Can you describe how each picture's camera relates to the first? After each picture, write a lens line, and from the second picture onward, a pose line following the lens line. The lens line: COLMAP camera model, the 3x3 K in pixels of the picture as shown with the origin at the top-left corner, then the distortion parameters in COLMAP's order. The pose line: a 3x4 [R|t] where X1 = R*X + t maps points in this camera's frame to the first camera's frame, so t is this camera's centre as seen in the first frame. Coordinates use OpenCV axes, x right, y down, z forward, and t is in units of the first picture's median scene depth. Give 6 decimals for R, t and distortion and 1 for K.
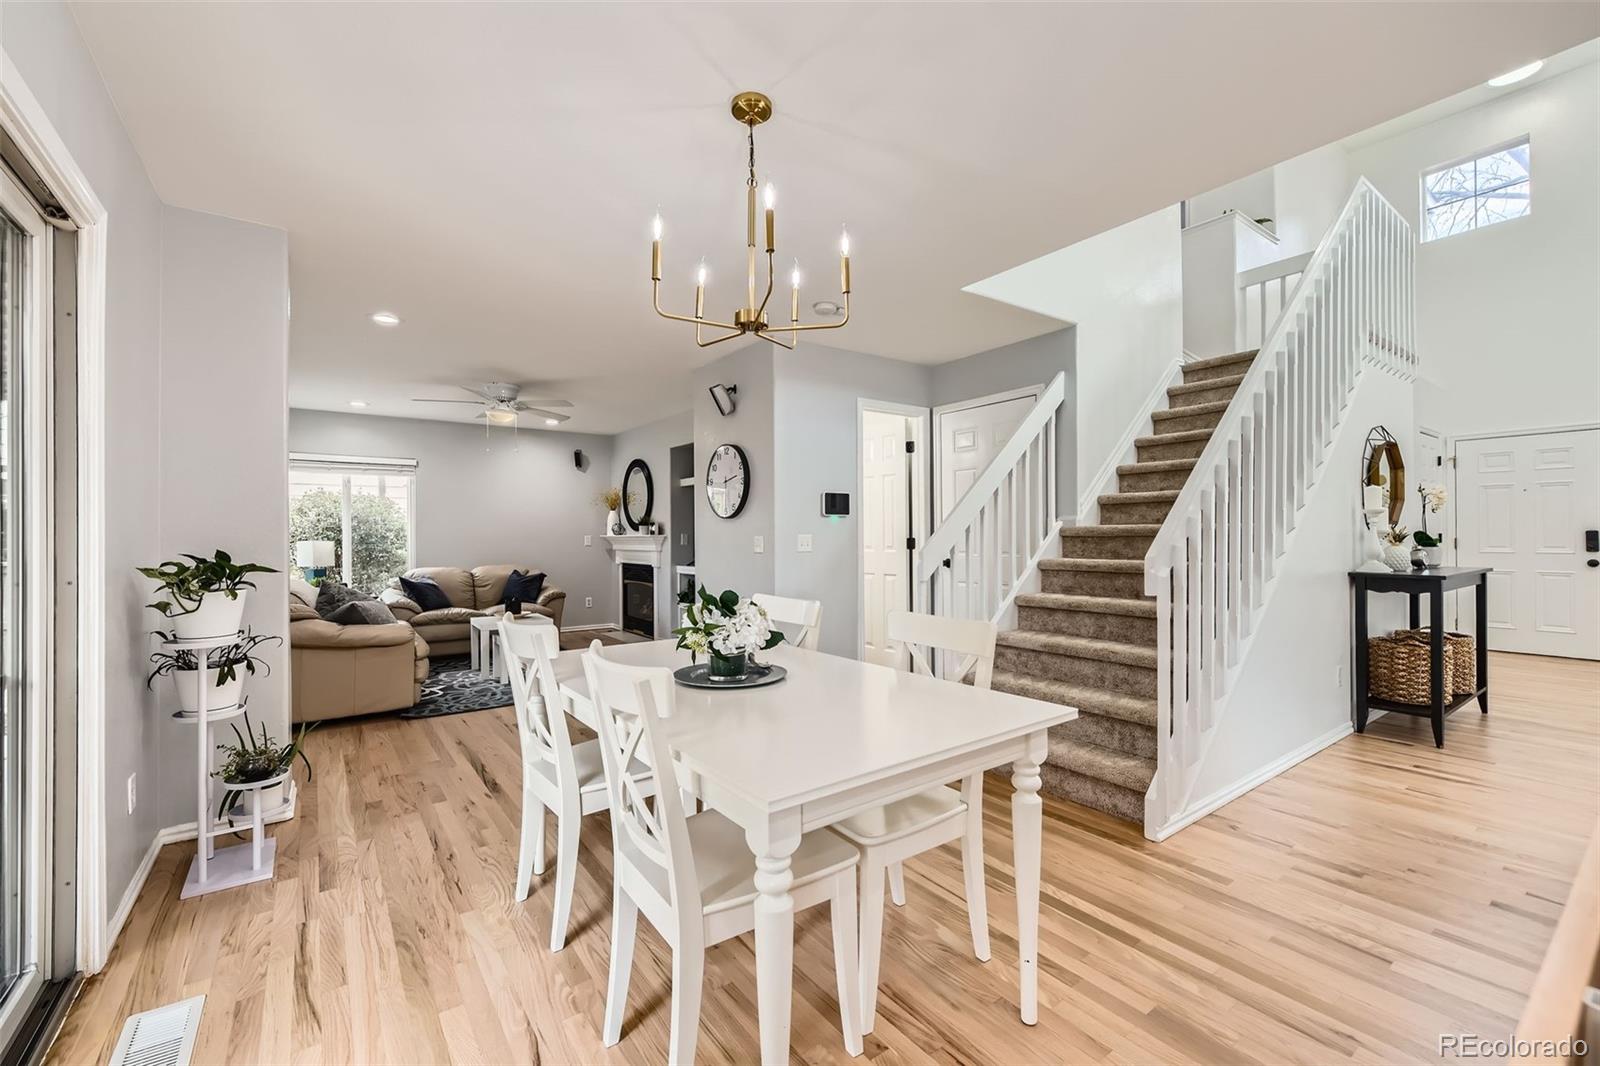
lens RADIAL K [[666.0, 0, 807.2], [0, 666.0, 536.2], [0, 0, 1]] dist [-0.000131, -0.000091]
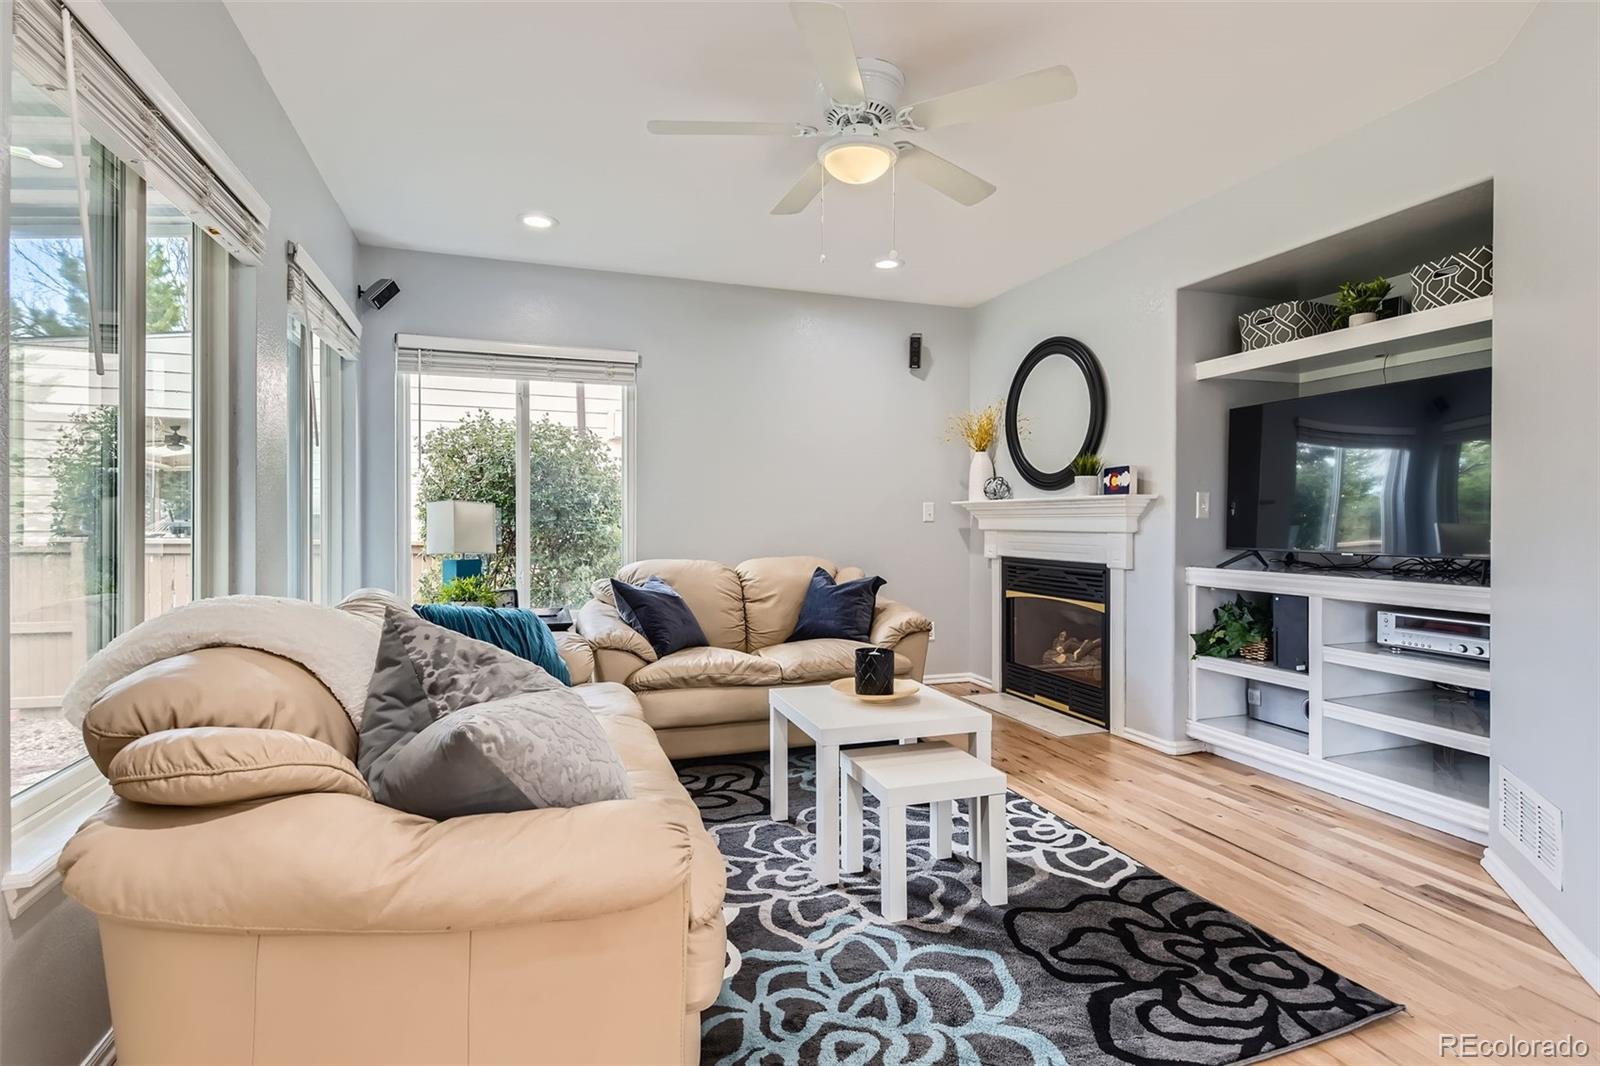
lens RADIAL K [[802.3, 0, 799.9], [0, 802.3, 526.2], [0, 0, 1]] dist [0.001309, 0.000026]
pose [[0.954099, 0.007955, -0.299387, -0.278623], [-0.005869, 0.999952, 0.007865, 0.015772], [0.299435, -0.005747, 0.954099, 0.439995]]
